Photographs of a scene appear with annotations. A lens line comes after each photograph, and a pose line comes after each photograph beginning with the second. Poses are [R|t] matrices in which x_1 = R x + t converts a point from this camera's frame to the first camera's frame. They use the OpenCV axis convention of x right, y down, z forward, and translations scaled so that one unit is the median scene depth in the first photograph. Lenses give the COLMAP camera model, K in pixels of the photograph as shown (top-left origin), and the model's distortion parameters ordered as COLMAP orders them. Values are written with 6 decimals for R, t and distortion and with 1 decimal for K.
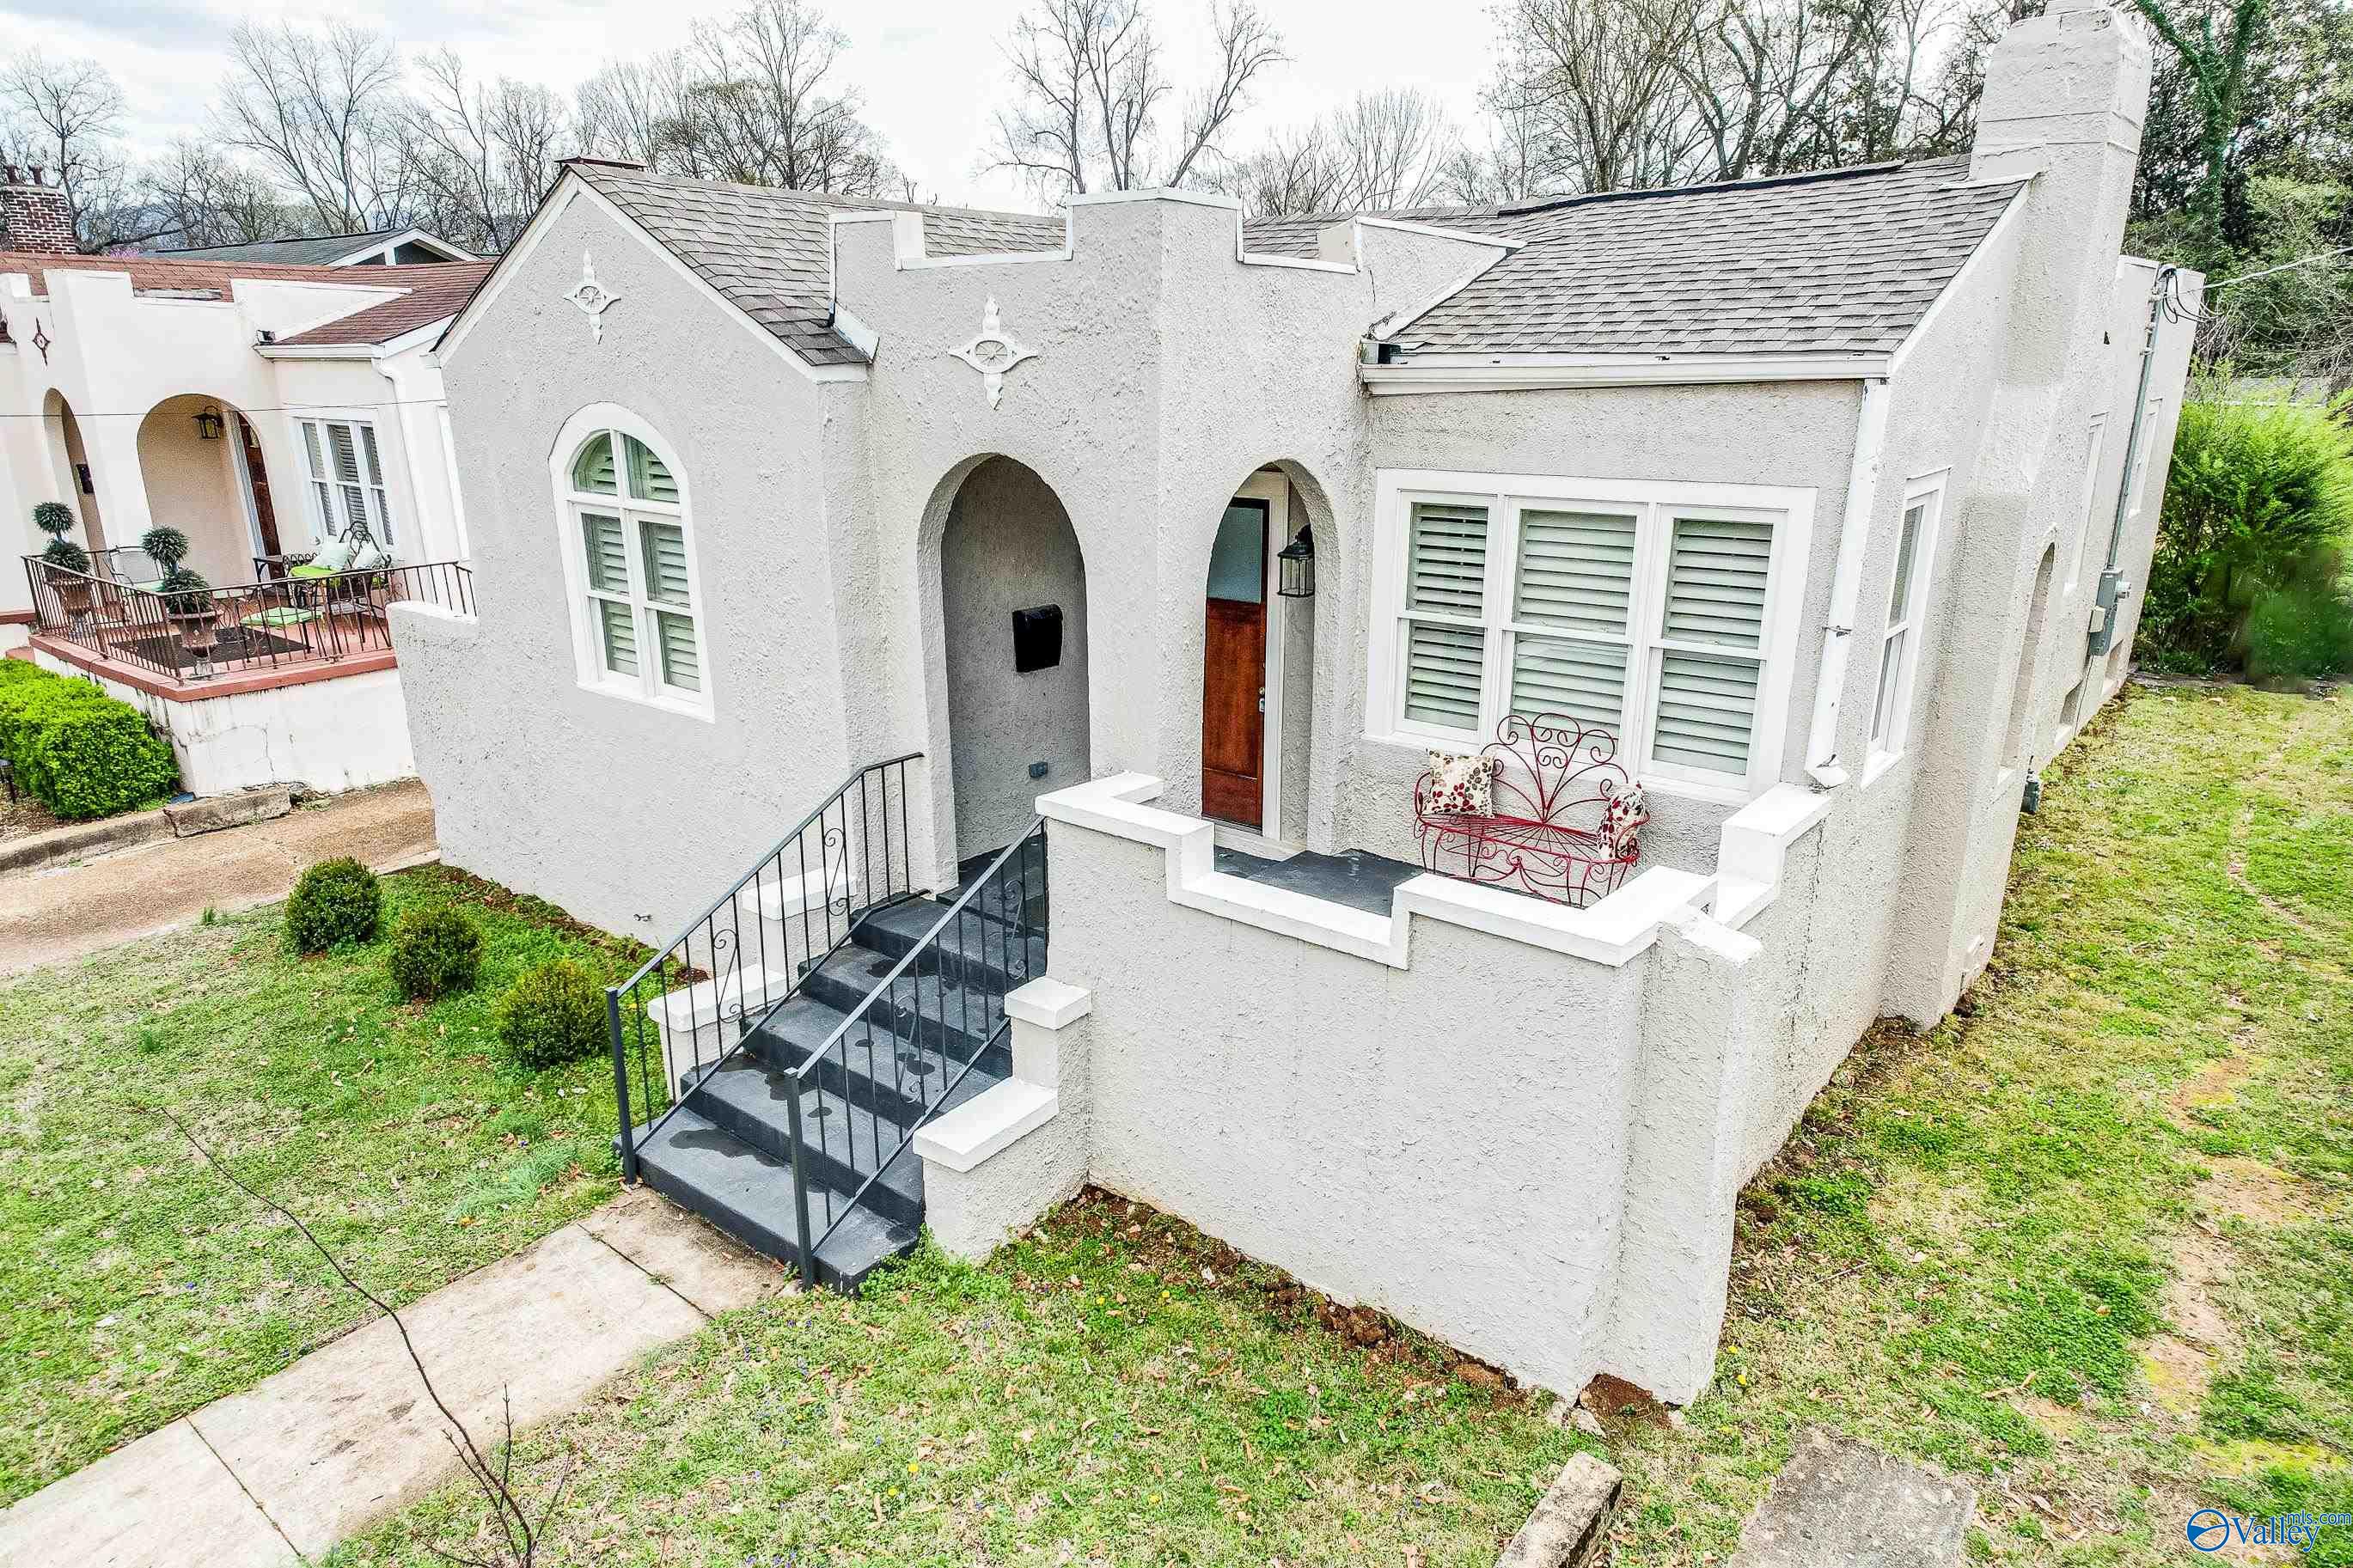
lens RADIAL K [[1443.6, 0, 1176.5], [0, 1443.6, 784.0], [0, 0, 1]] dist [0.052154, -0.039313]
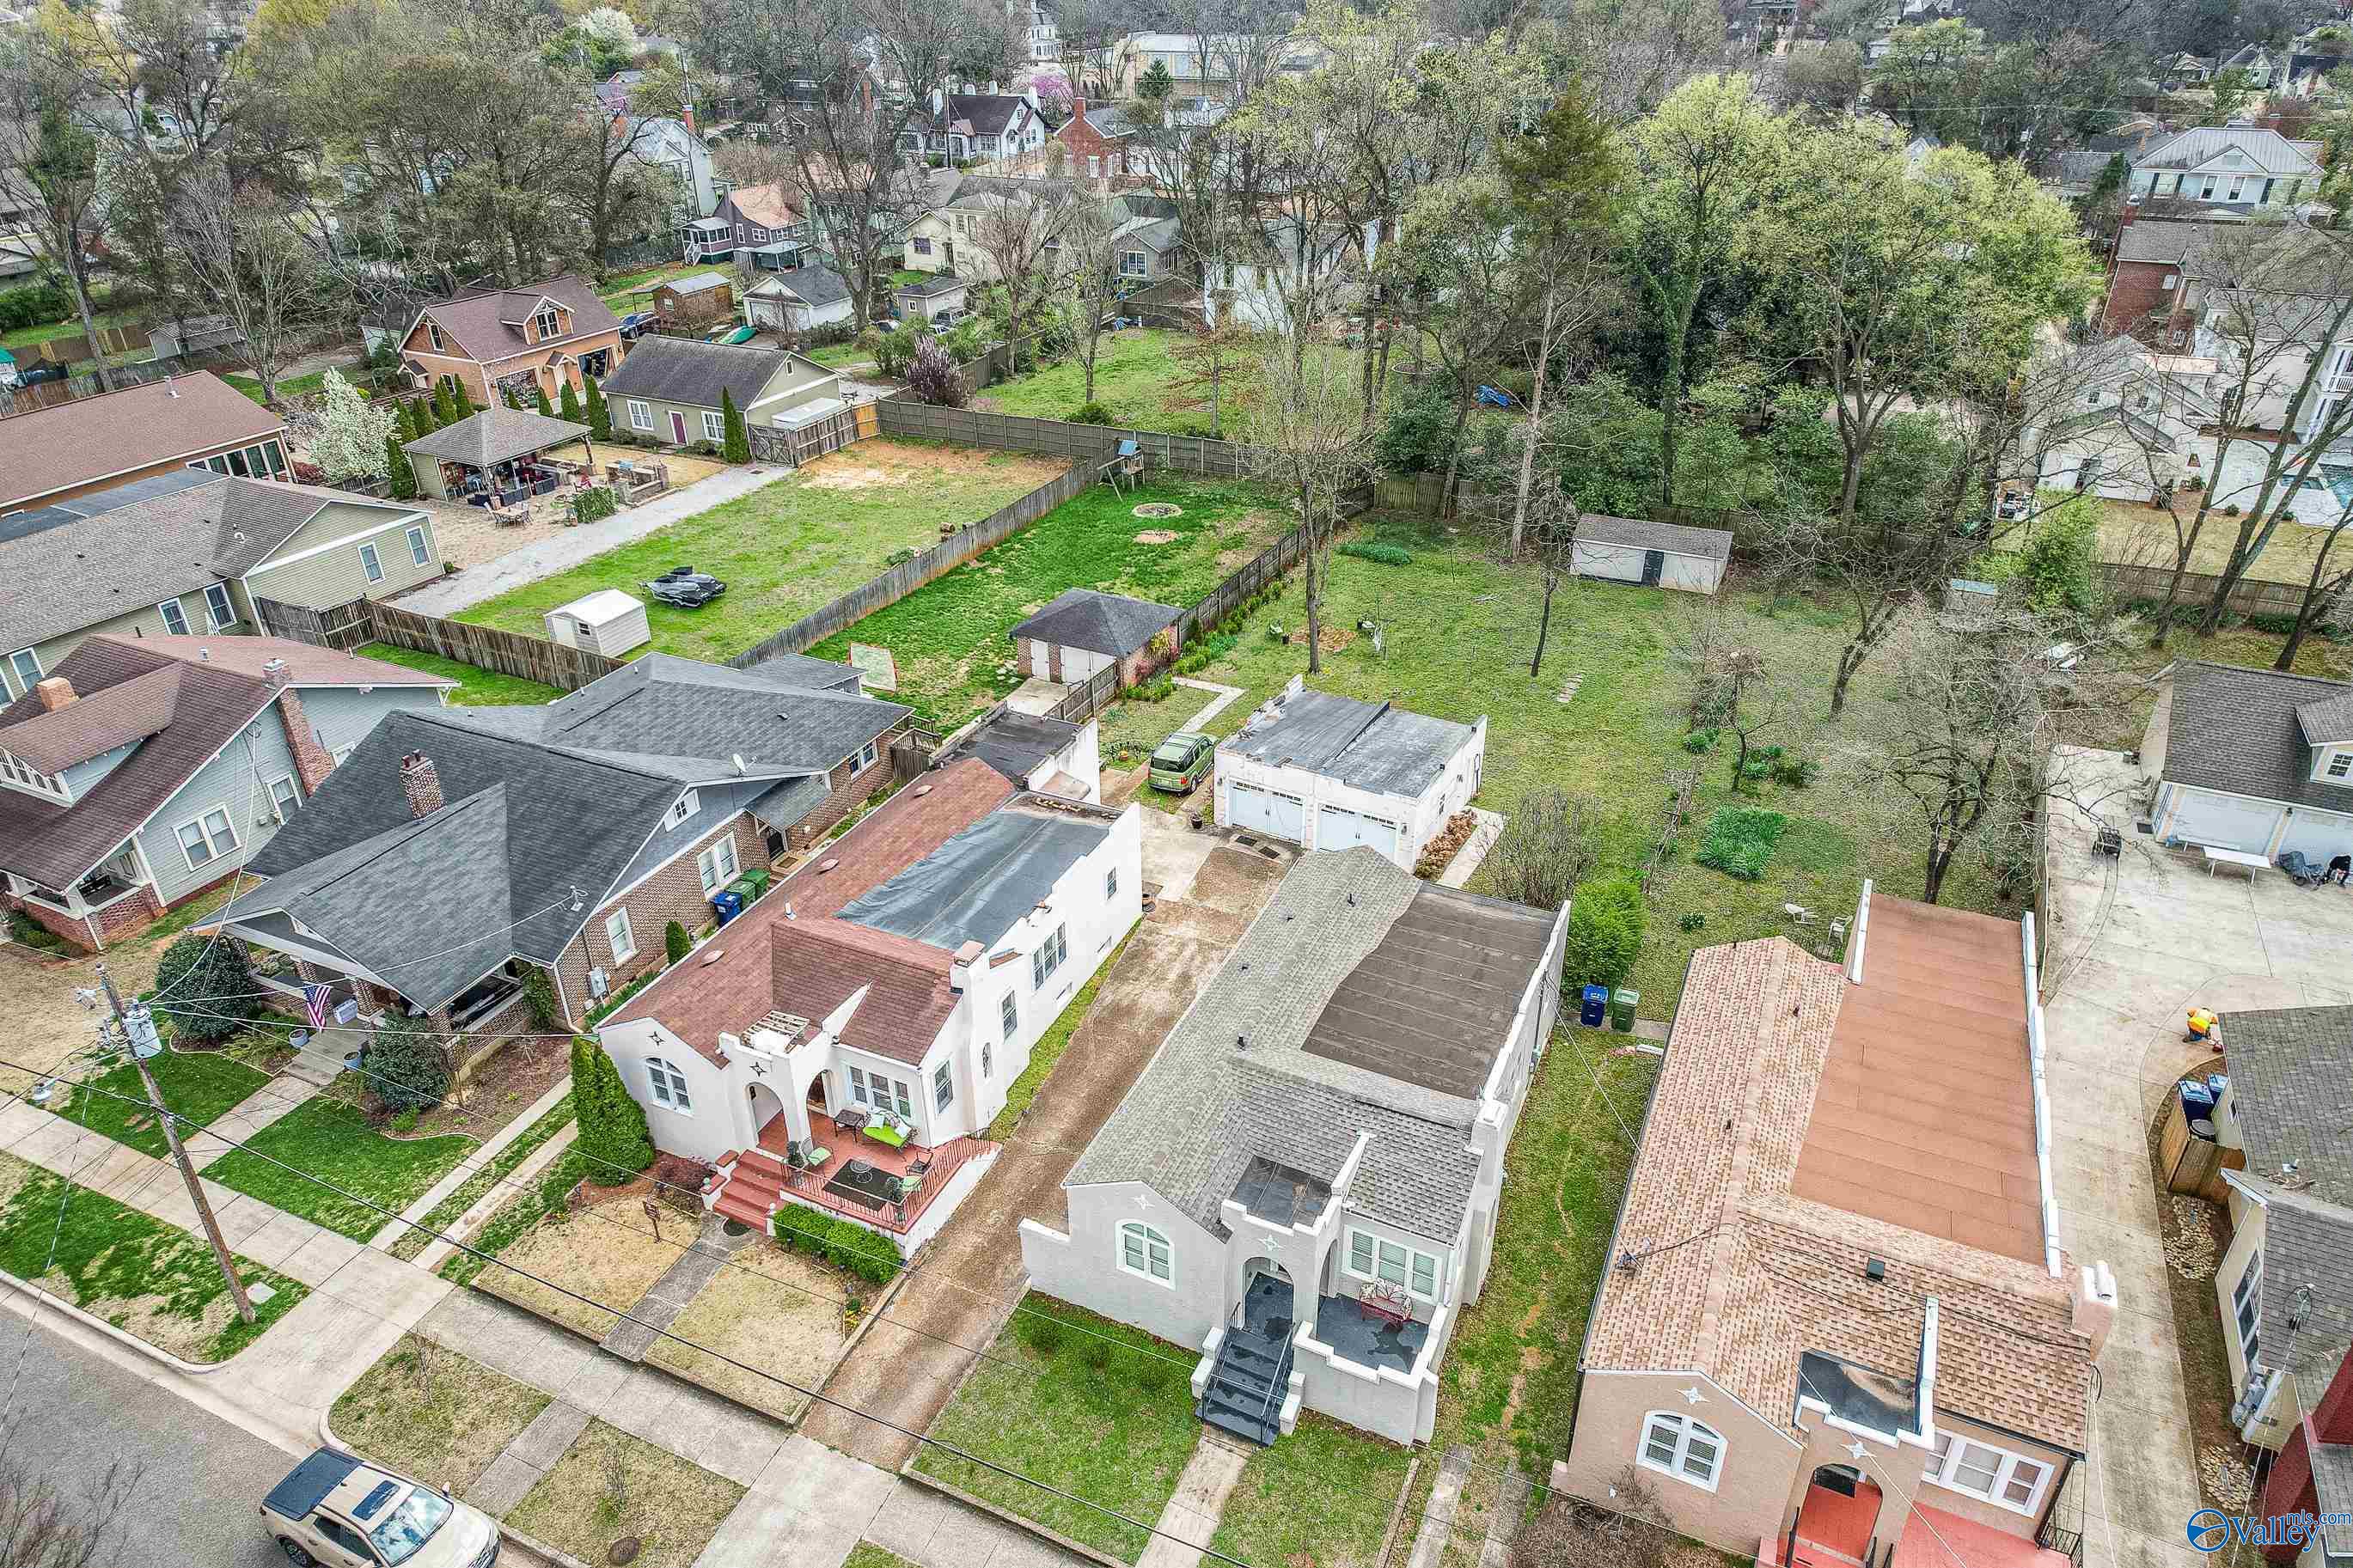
lens RADIAL K [[1443.6, 0, 1176.5], [0, 1443.6, 784.0], [0, 0, 1]] dist [0.052154, -0.039313]
pose [[0.969979, -0.121164, 0.210857, -1.316789], [0.072236, 0.971462, 0.225930, -3.020953], [-0.232214, -0.203915, 0.951049, -3.225367]]
